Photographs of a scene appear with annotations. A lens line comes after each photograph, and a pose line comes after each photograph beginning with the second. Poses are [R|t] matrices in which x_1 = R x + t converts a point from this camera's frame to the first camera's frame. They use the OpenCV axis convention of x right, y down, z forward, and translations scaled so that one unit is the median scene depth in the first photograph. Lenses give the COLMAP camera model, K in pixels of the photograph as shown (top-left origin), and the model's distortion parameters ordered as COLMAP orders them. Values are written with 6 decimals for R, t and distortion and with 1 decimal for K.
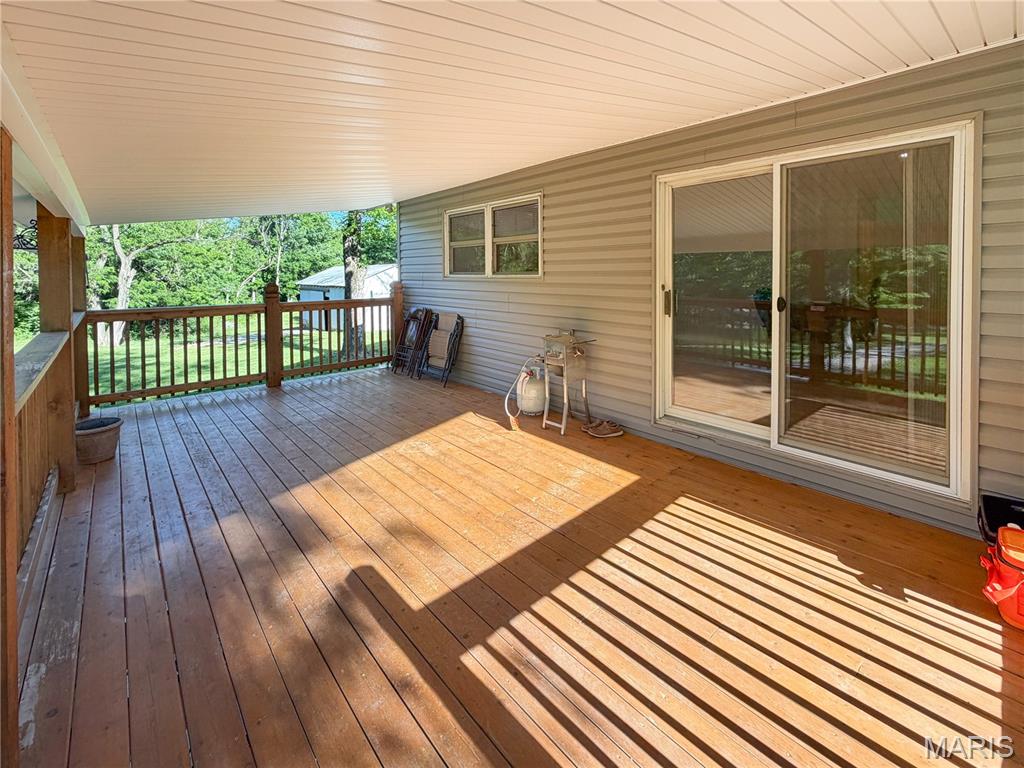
lens RADIAL K [[434.9, 0, 509.0], [0, 434.9, 295.5], [0, 0, 1]] dist [-0.002043, -0.000282]
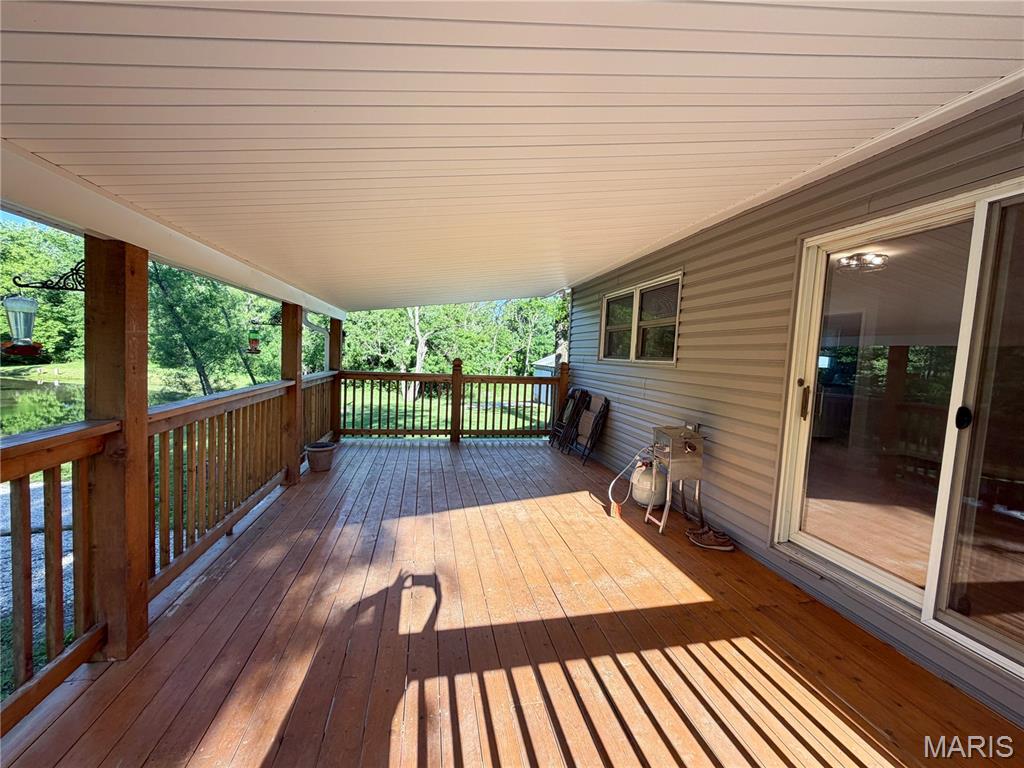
lens RADIAL K [[408.9, 0, 518.2], [0, 408.9, 395.8], [0, 0, 1]] dist [-0.000807, -0.000162]
pose [[0.871149, 0.089042, -0.482878, 0.219491], [-0.070481, 0.995912, 0.056492, 0.000422], [0.485934, -0.015179, 0.873863, 0.082315]]
